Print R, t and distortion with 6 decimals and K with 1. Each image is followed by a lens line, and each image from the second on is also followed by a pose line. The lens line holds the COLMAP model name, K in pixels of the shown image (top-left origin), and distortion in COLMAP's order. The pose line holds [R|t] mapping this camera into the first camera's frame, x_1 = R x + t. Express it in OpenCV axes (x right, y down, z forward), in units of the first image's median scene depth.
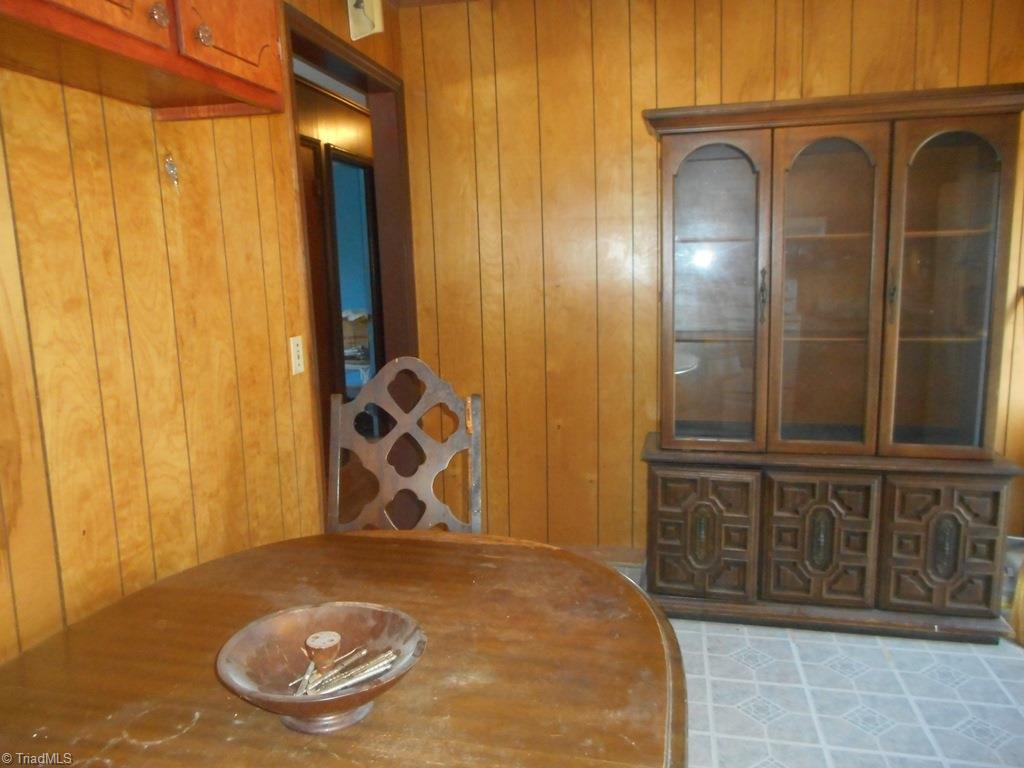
lens RADIAL K [[760.1, 0, 495.8], [0, 760.1, 387.6], [0, 0, 1]] dist [0.008866, 0.009238]
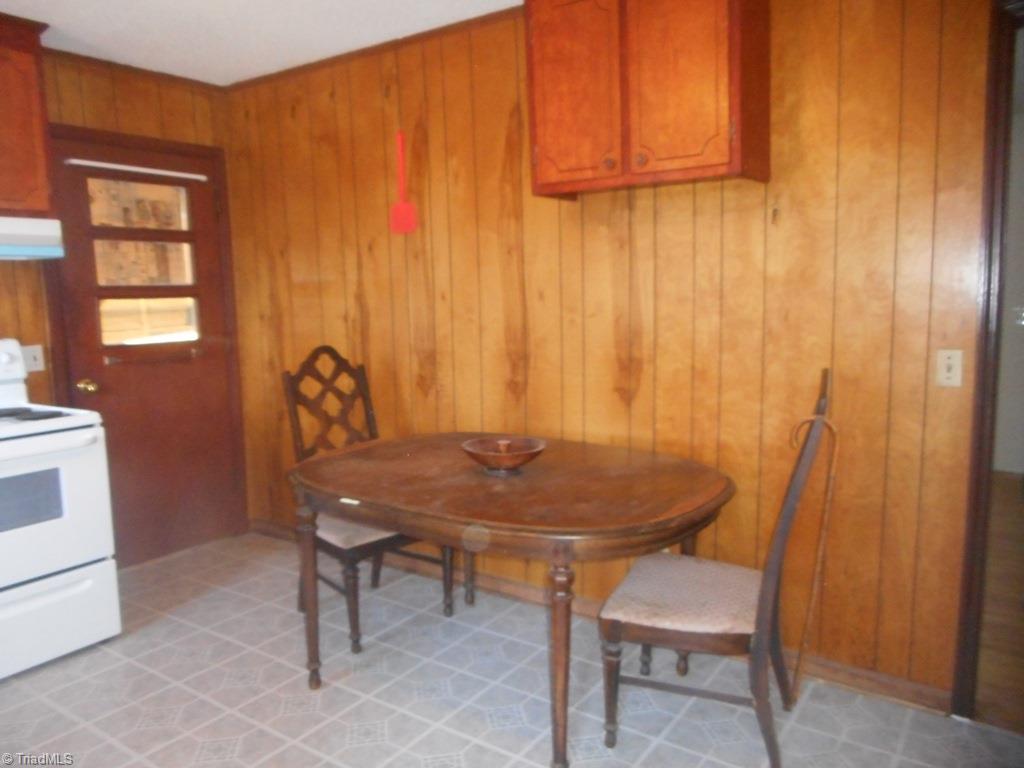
lens RADIAL K [[760.1, 0, 495.8], [0, 760.1, 387.6], [0, 0, 1]] dist [0.008866, 0.009238]
pose [[-0.403566, 0.132360, -0.905326, 1.354810], [-0.133555, 0.970361, 0.201404, -0.214927], [0.905150, 0.202191, -0.373927, 1.310612]]
